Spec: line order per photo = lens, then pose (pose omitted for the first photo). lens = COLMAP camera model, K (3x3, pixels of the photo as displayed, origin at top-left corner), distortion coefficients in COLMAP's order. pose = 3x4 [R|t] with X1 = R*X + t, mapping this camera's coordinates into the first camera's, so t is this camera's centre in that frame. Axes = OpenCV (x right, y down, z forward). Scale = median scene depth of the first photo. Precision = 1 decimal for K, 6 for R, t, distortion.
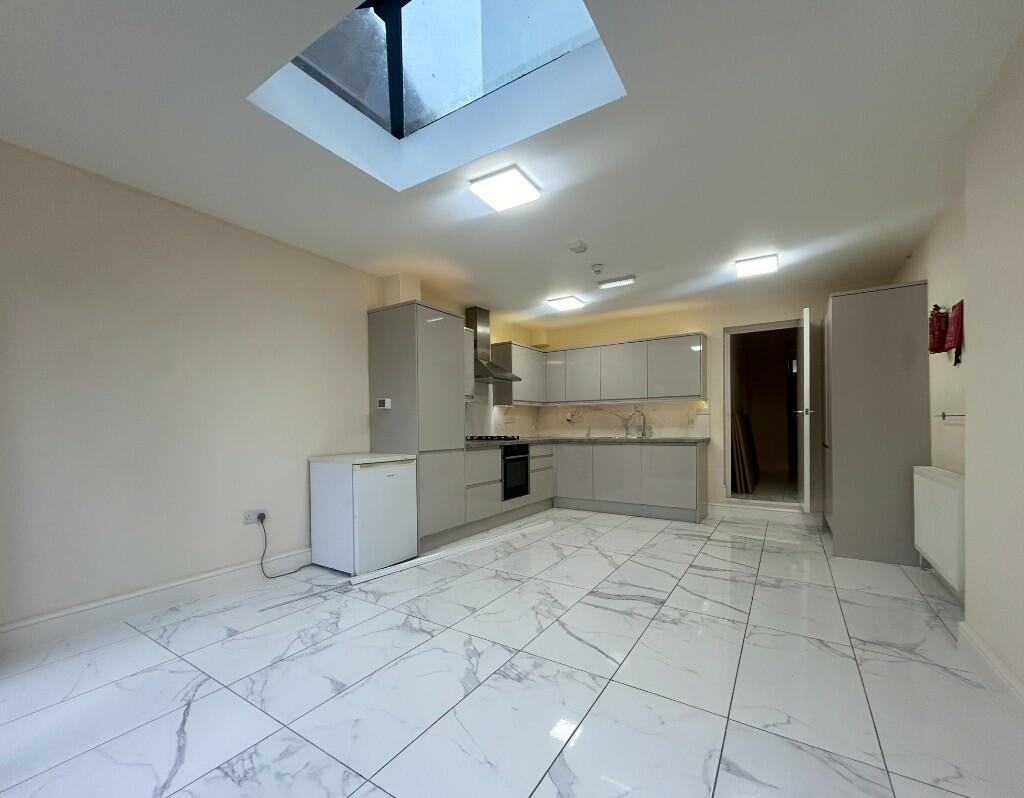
lens RADIAL K [[433.6, 0, 511.3], [0, 433.6, 432.8], [0, 0, 1]] dist [-0.001141, -0.000292]
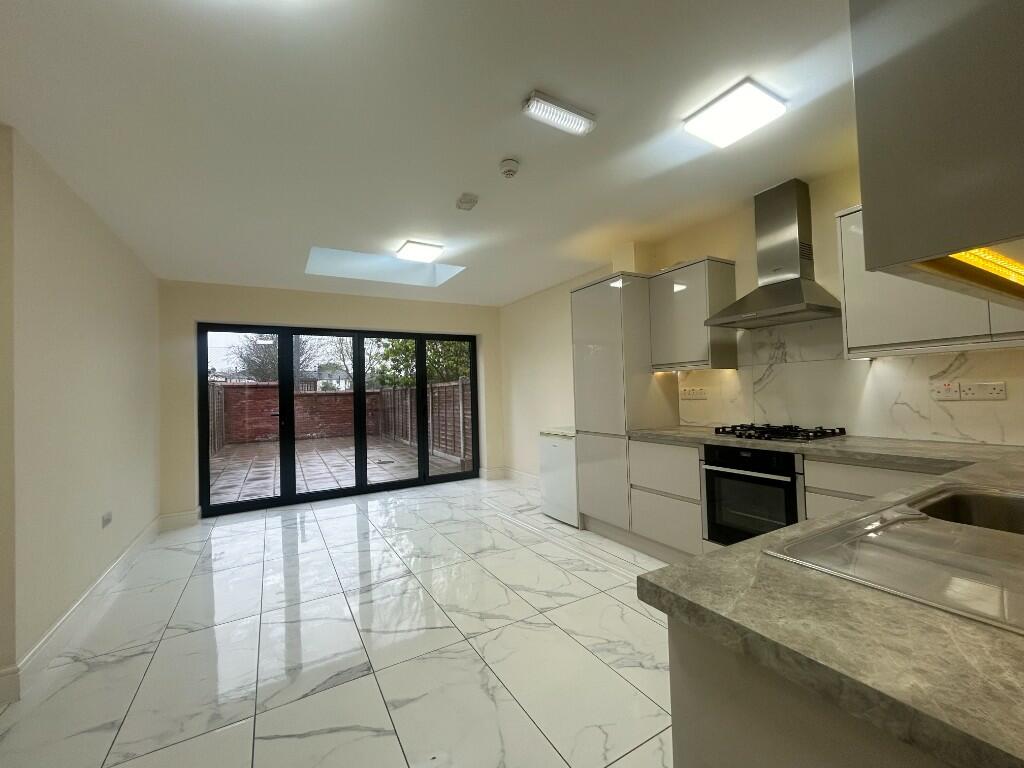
lens RADIAL K [[414.1, 0, 512.0], [0, 414.1, 384.0], [0, 0, 1]] dist [-0.000254, -0.000074]
pose [[-0.462560, 0.006176, -0.886566, 1.018099], [0.023243, 0.999717, -0.005162, -0.092599], [0.886283, -0.022994, -0.462573, 1.783687]]
